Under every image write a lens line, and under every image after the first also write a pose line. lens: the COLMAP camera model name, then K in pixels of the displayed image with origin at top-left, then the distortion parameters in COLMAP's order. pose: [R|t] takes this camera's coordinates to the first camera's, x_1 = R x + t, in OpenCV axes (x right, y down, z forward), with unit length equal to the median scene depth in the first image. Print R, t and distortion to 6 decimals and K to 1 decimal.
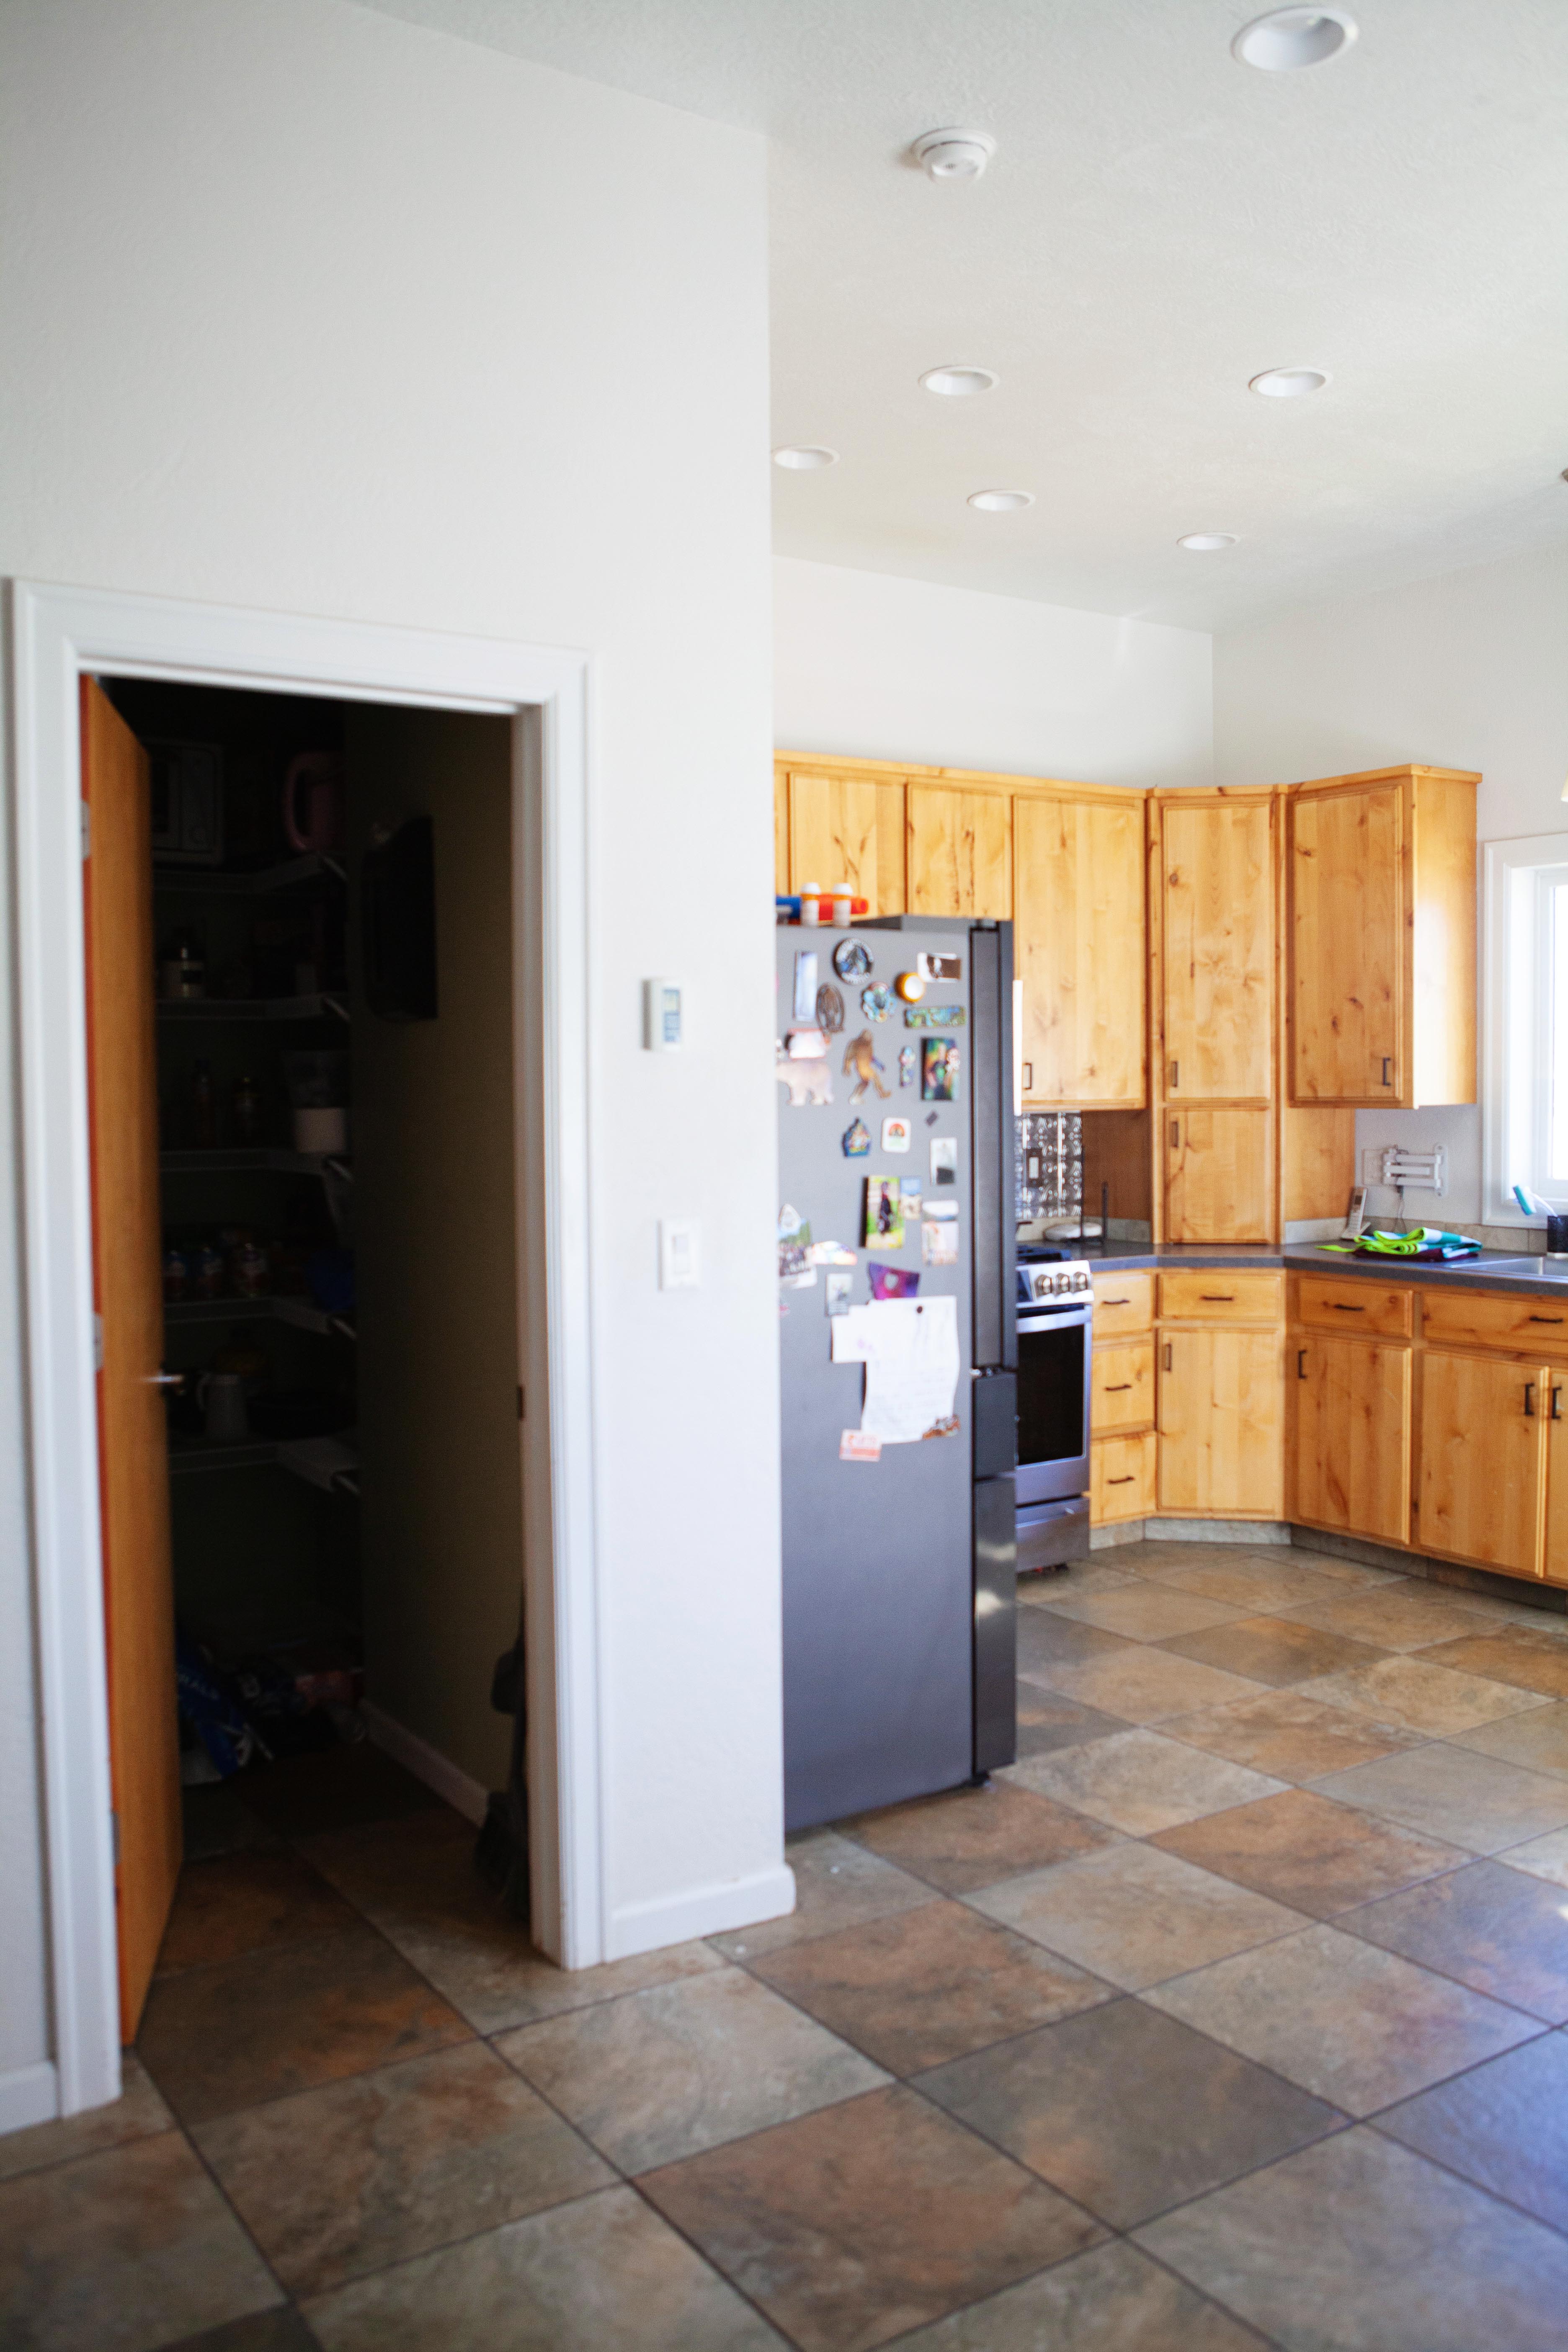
lens RADIAL K [[1898.1, 0, 776.8], [0, 1898.1, 1163.9], [0, 0, 1]] dist [-0.099955, 0.092789]
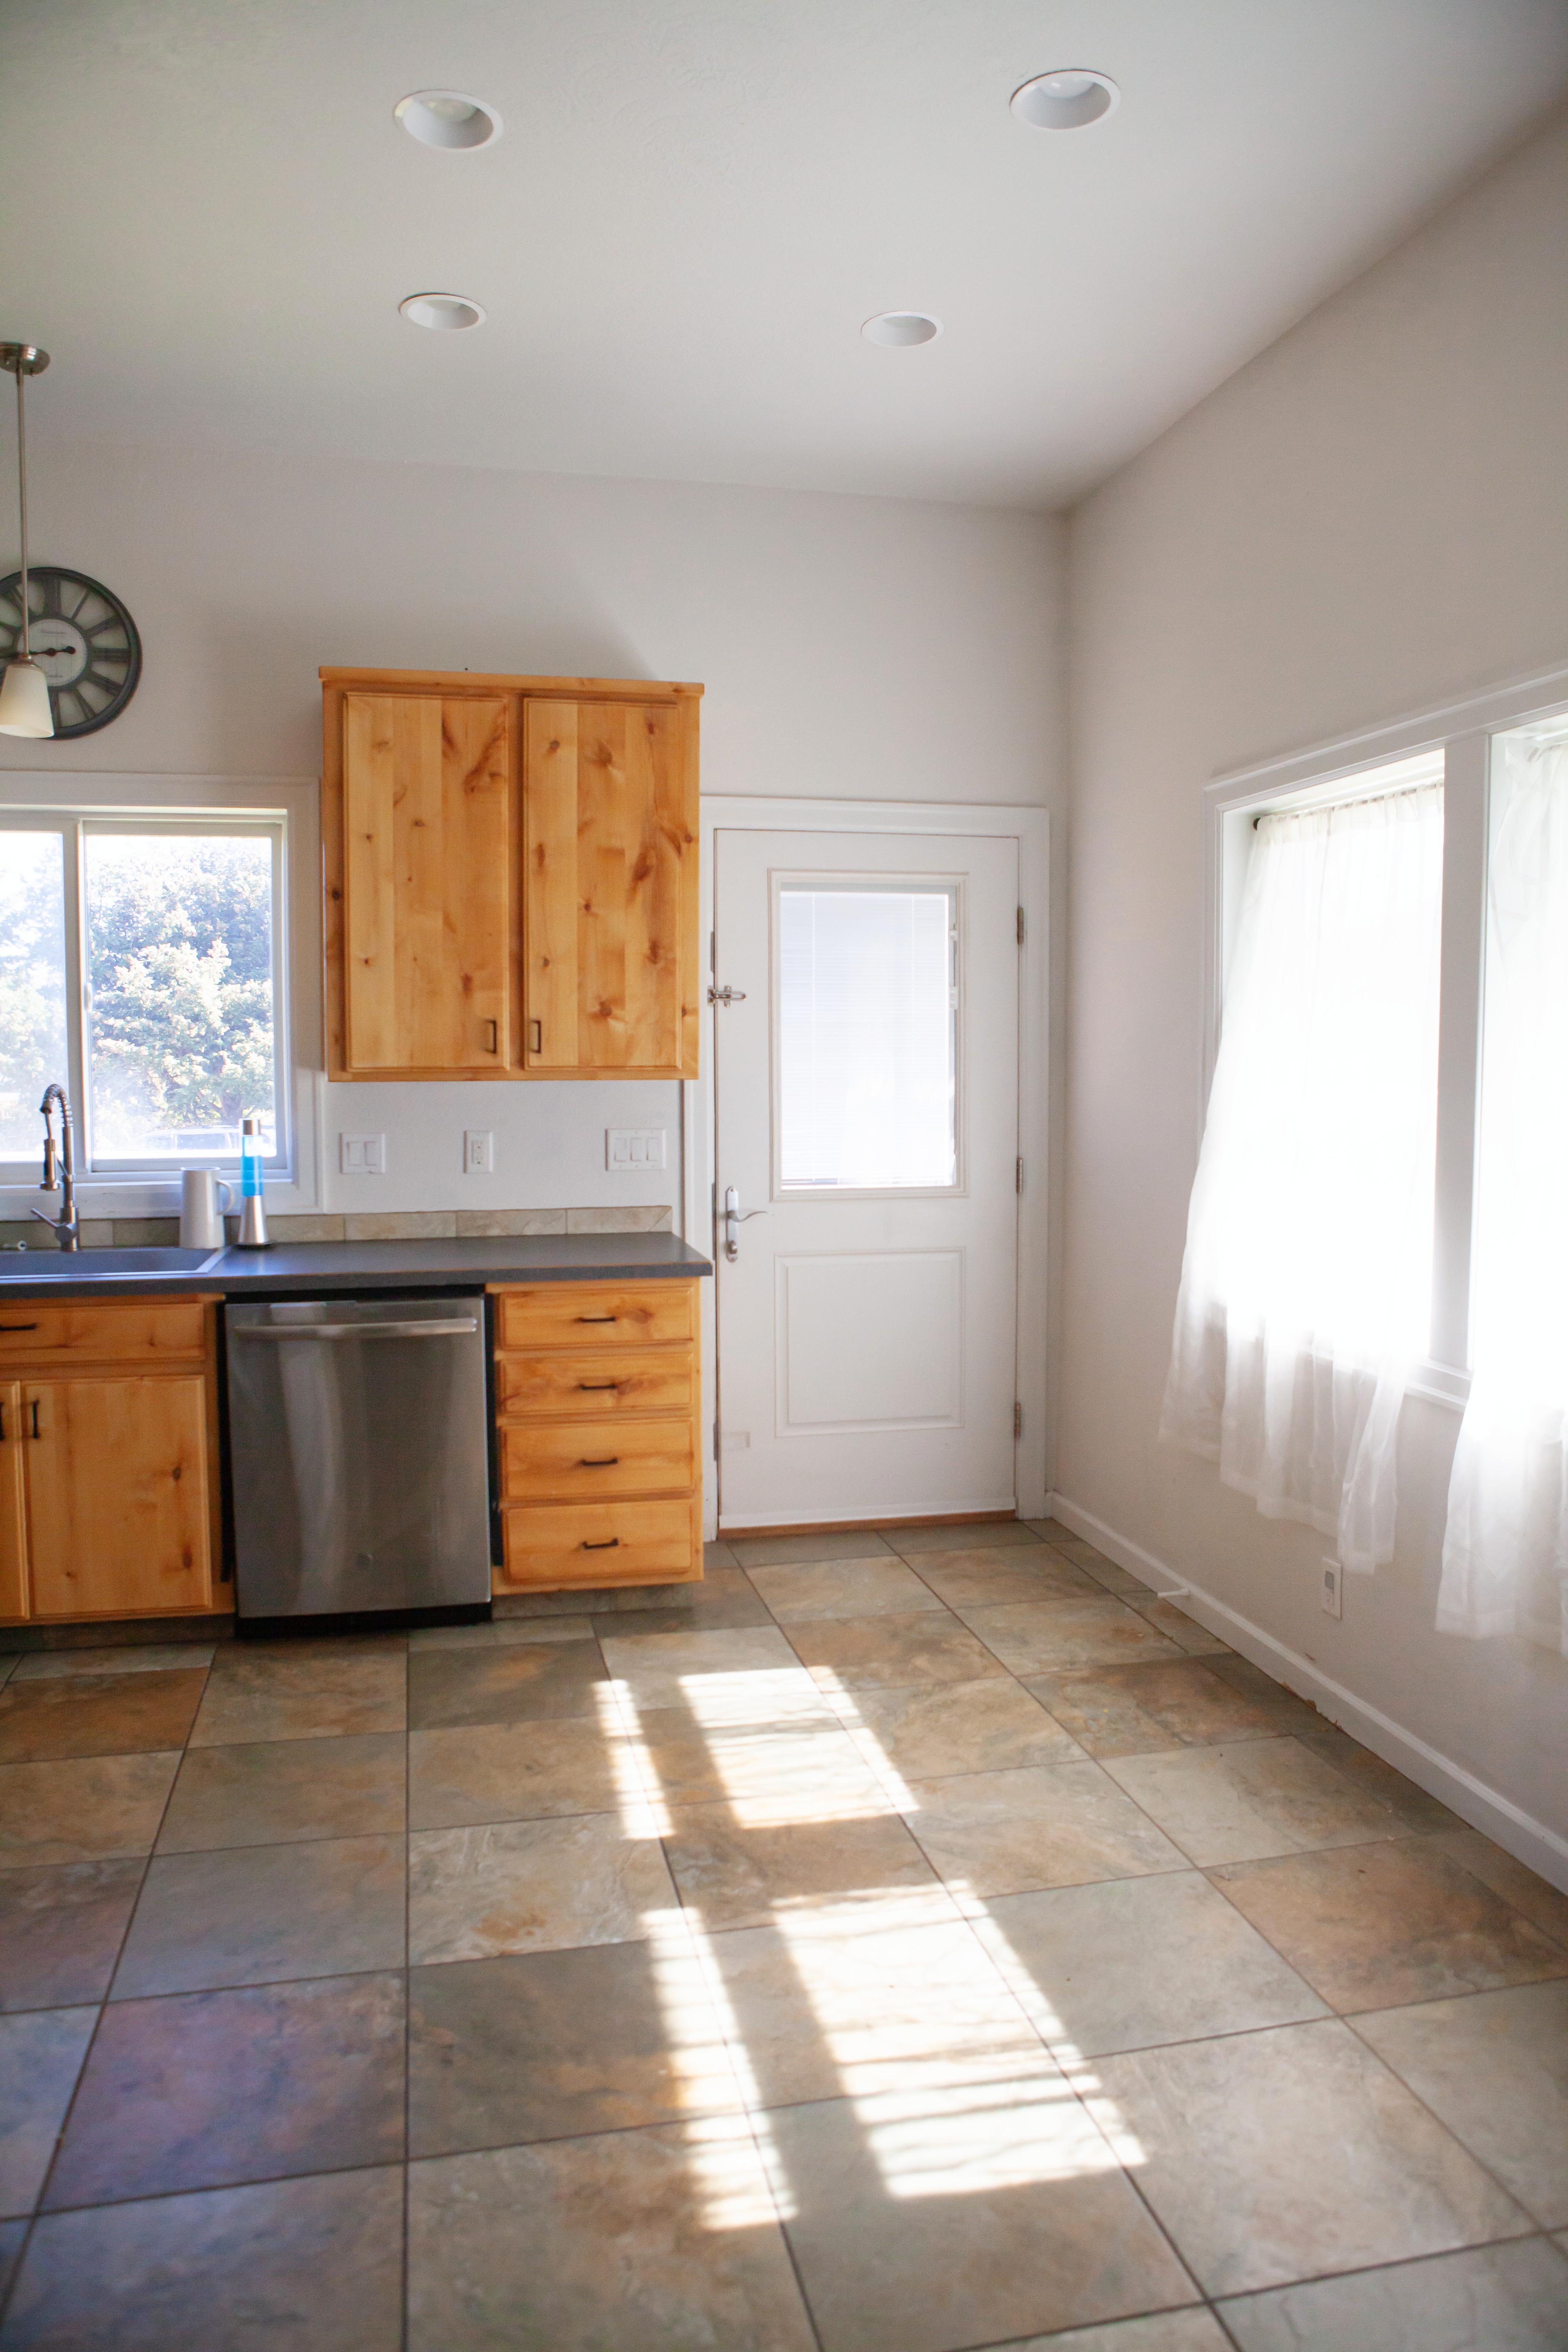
lens RADIAL K [[1612.0, 0, 791.3], [0, 1612.0, 1158.6], [0, 0, 1]] dist [-0.106188, 0.073042]
pose [[0.347440, -0.059126, 0.935836, -0.141531], [0.039186, 0.998054, 0.048508, -0.015858], [-0.936883, 0.019818, 0.349081, 0.398150]]
